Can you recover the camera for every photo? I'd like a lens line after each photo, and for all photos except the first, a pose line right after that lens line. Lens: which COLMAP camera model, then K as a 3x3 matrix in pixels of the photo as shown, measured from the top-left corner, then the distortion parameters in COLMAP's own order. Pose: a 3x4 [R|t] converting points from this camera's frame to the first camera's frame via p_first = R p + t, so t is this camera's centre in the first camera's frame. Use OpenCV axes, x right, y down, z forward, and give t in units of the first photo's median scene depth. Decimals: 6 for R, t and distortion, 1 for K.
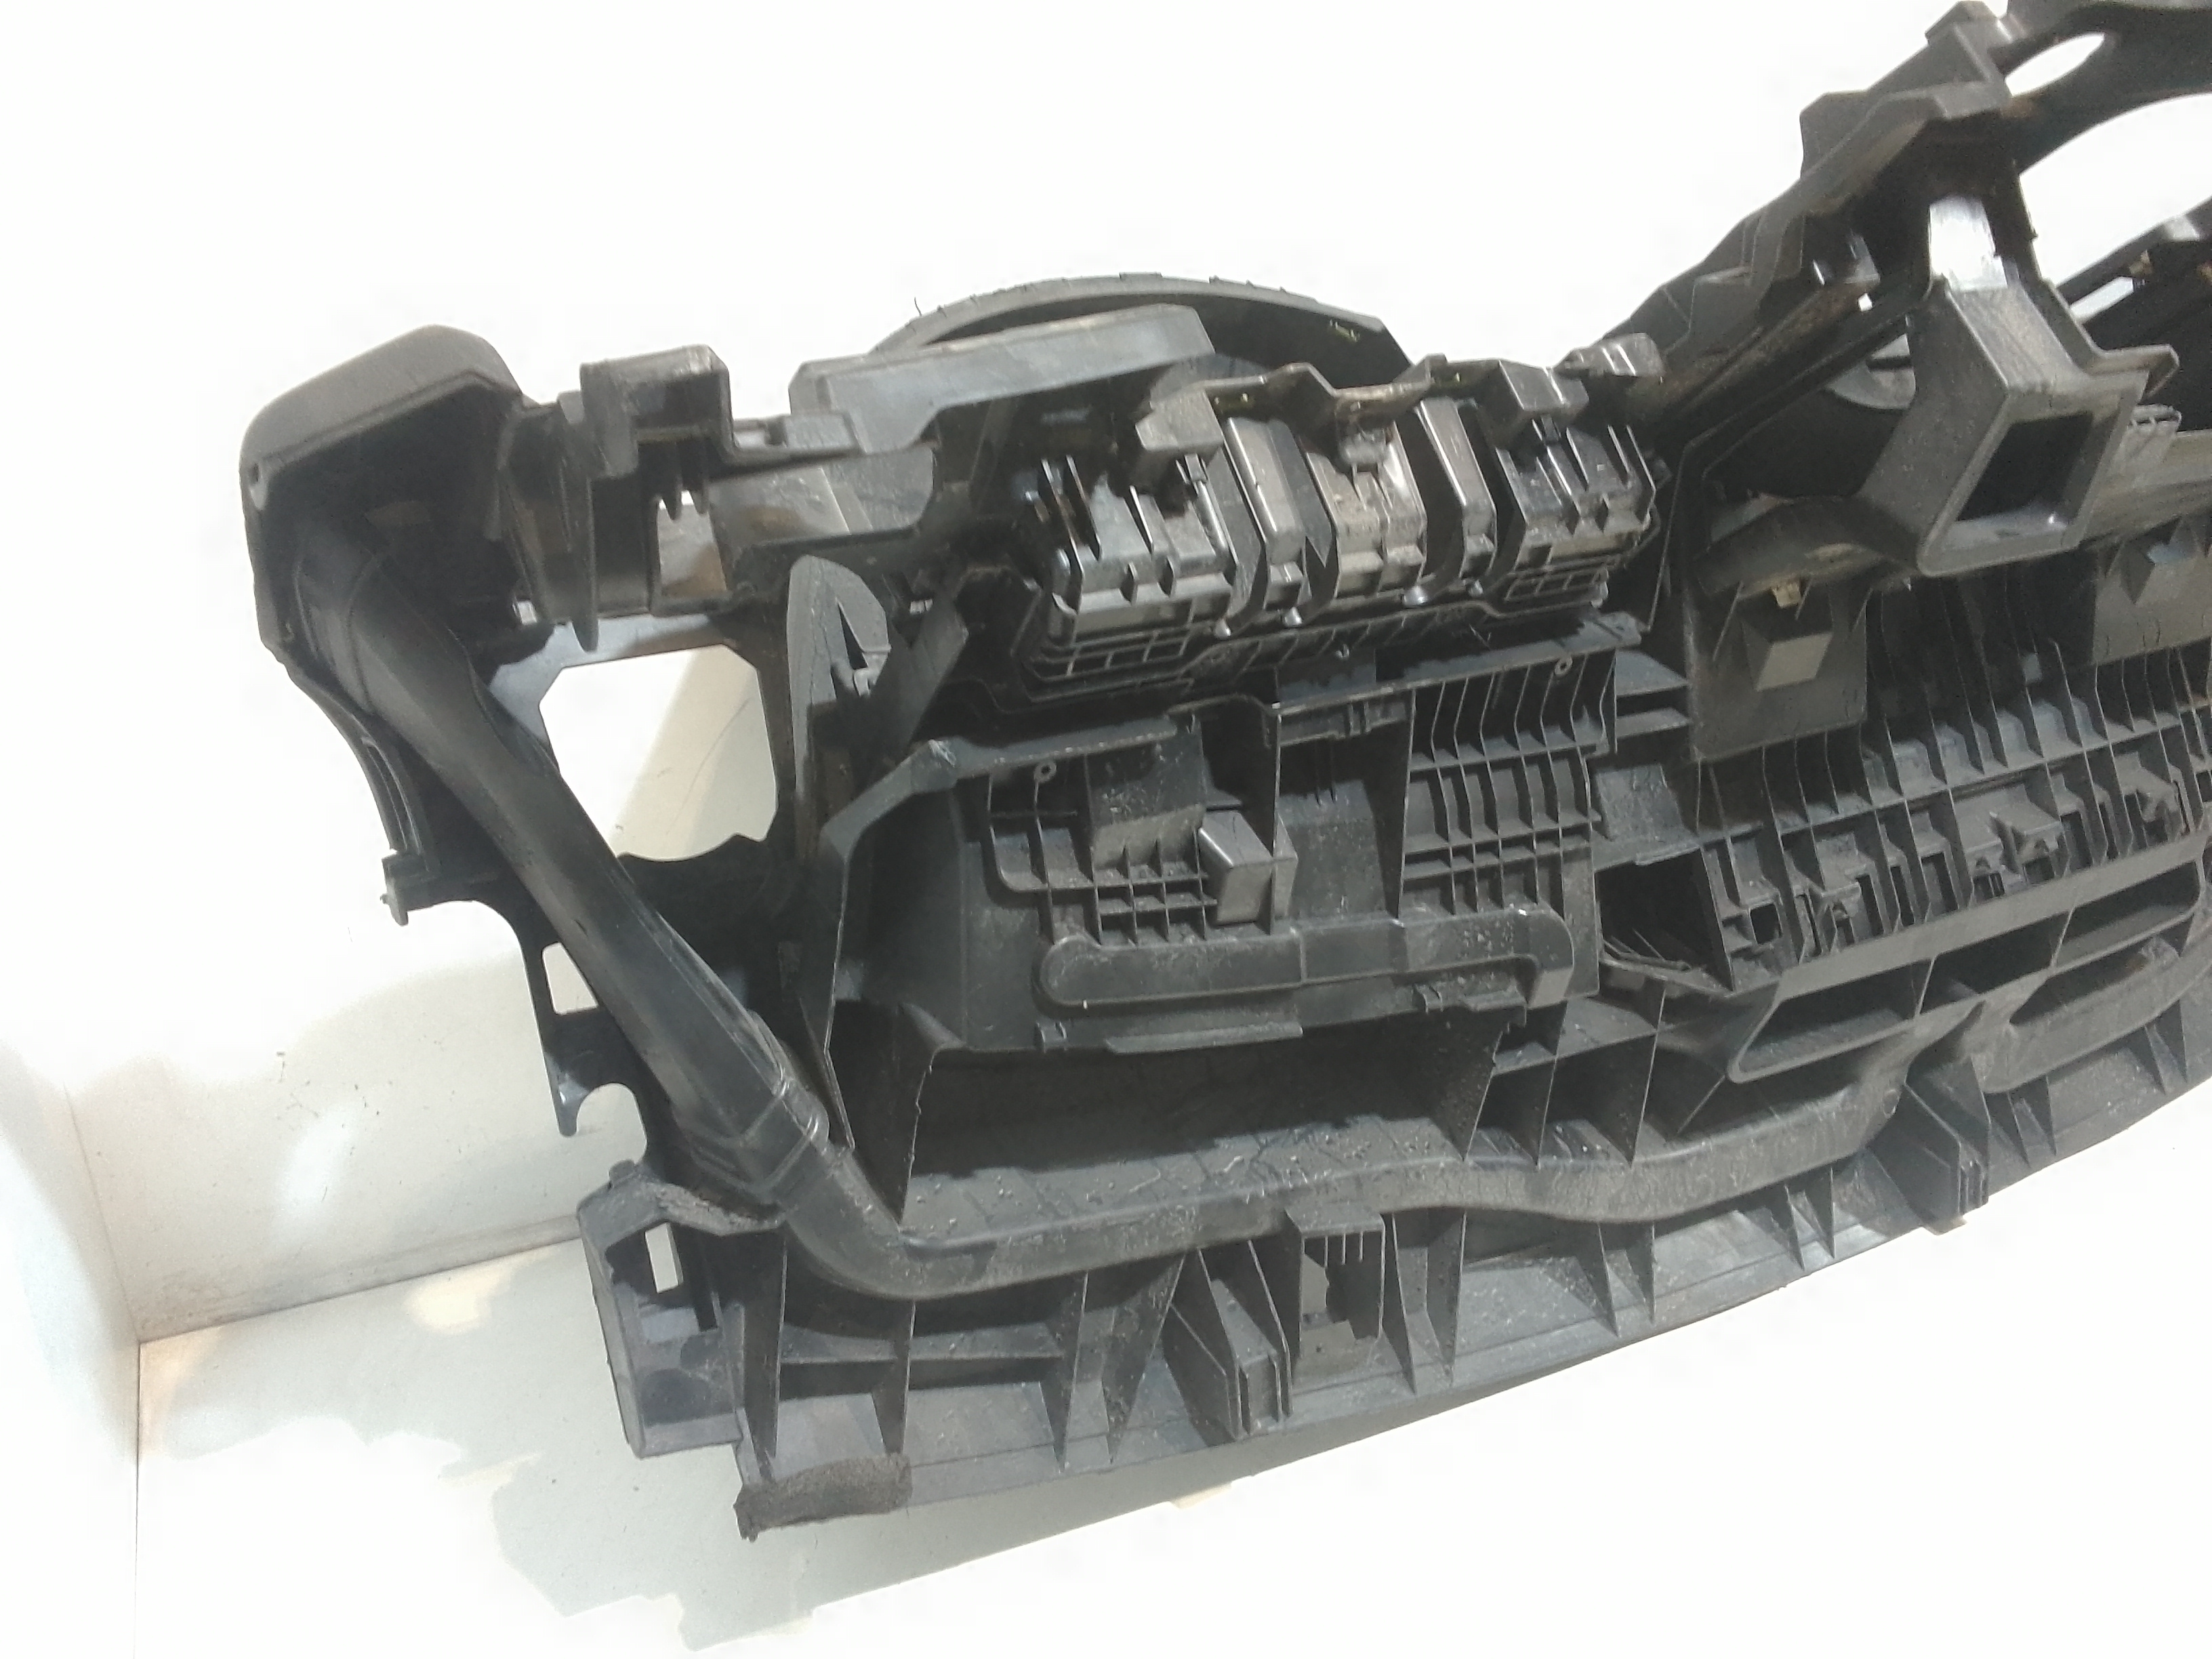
lens RADIAL K [[1701.7, 0, 1106.8], [0, 1701.7, 832.7], [0, 0, 1]] dist [0.054507, -0.090520]
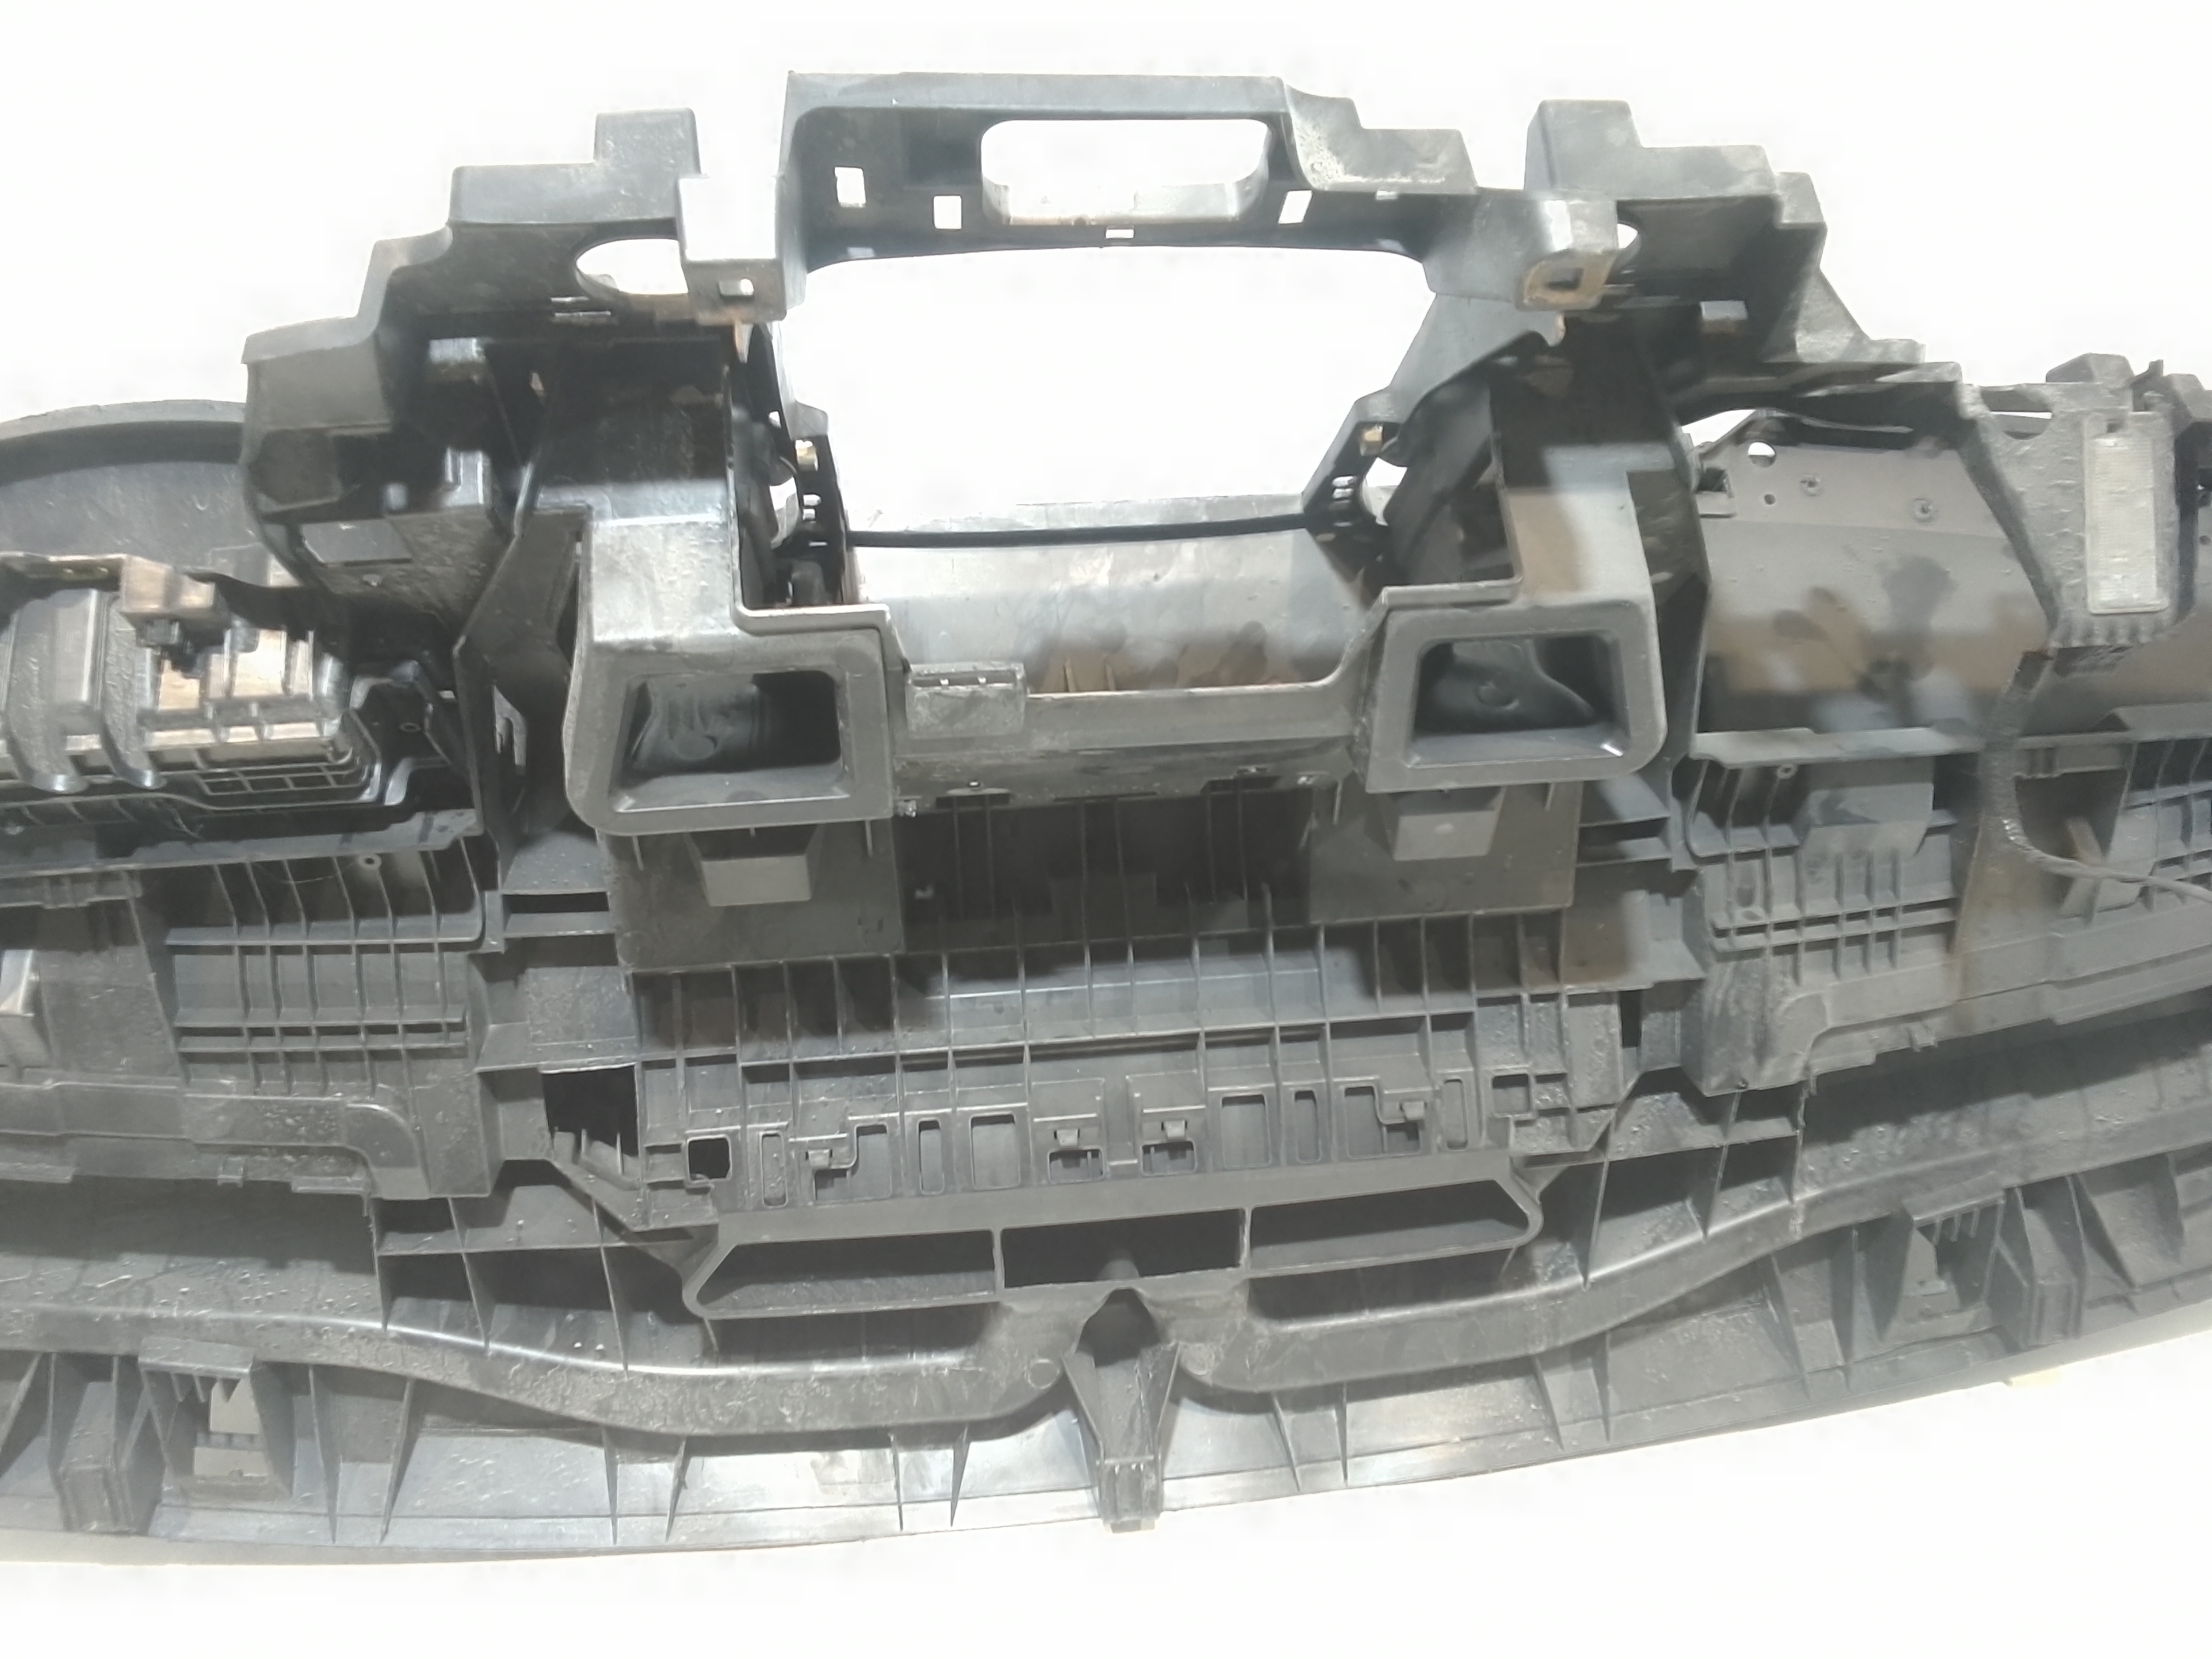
lens RADIAL K [[1701.7, 0, 1106.8], [0, 1701.7, 832.7], [0, 0, 1]] dist [0.054507, -0.090520]
pose [[0.920710, 0.155404, -0.357971, 1.005430], [-0.137345, 0.987641, 0.075506, -0.246748], [0.365281, -0.020354, 0.930675, 0.272355]]
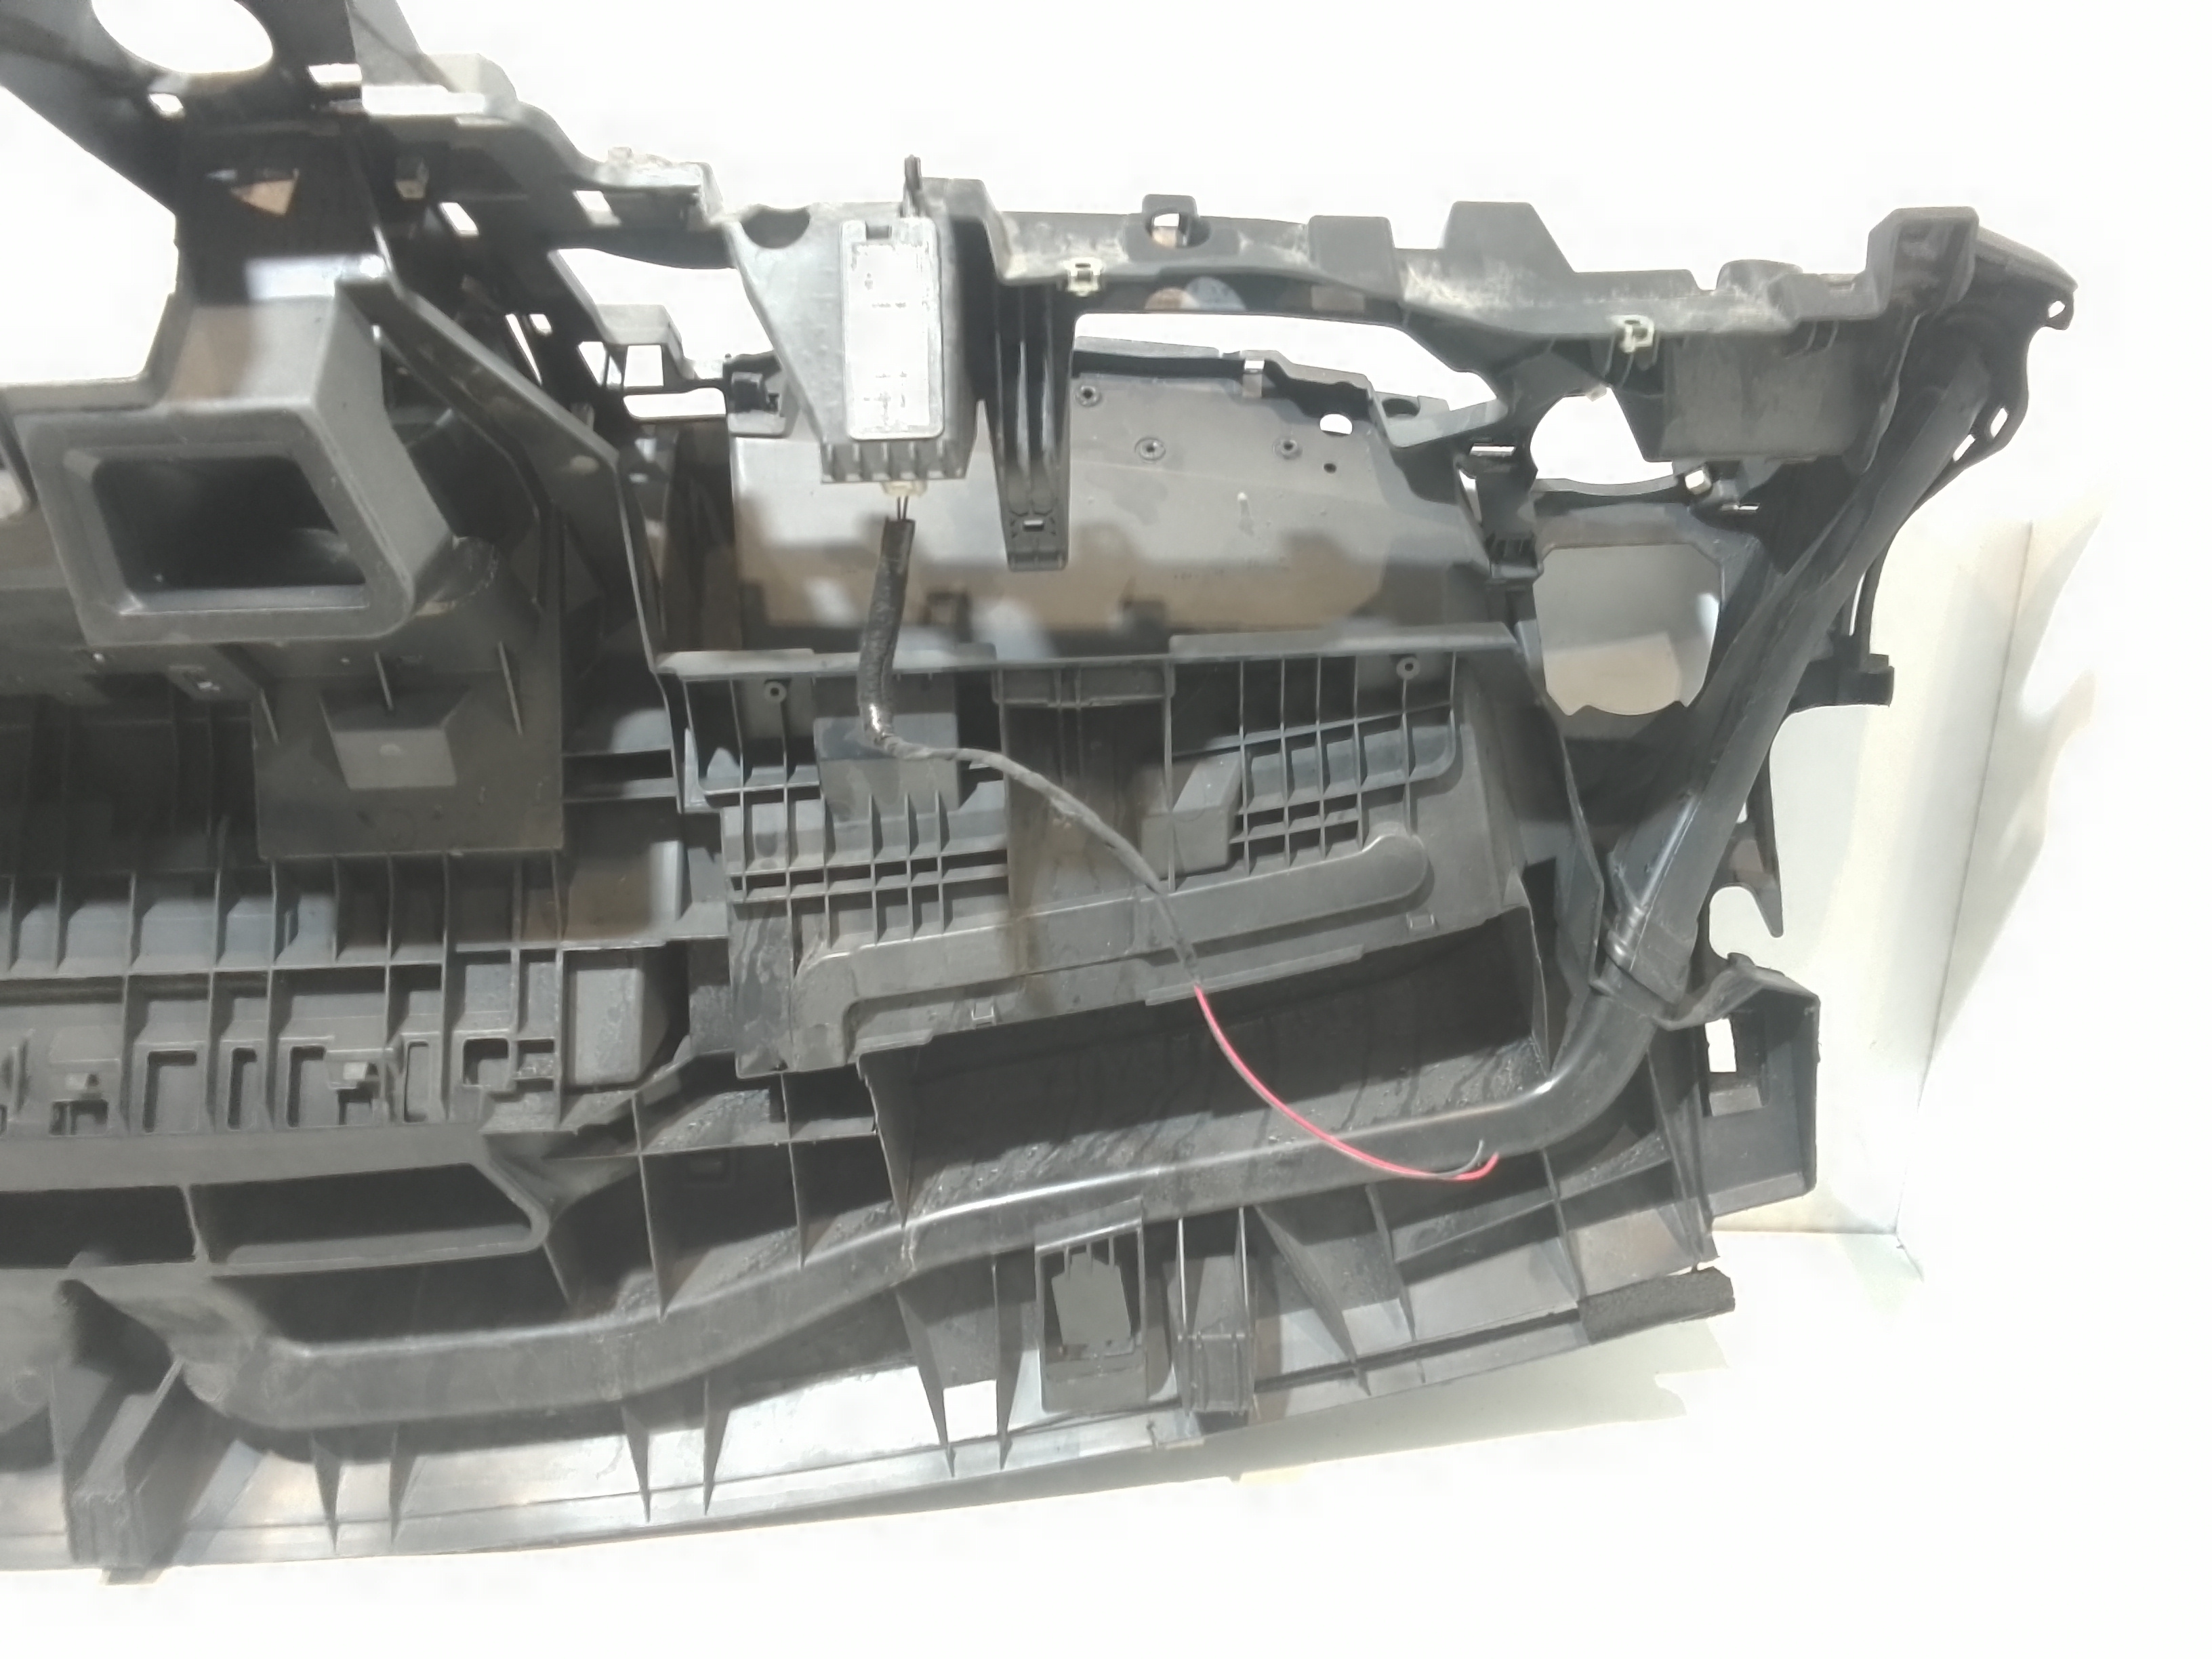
lens RADIAL K [[1701.7, 0, 1106.8], [0, 1701.7, 832.7], [0, 0, 1]] dist [0.054507, -0.090520]
pose [[0.880612, 0.112954, -0.460178, 1.610067], [-0.156049, 0.986128, -0.056569, -0.161522], [0.447405, 0.121626, 0.886022, 0.668770]]
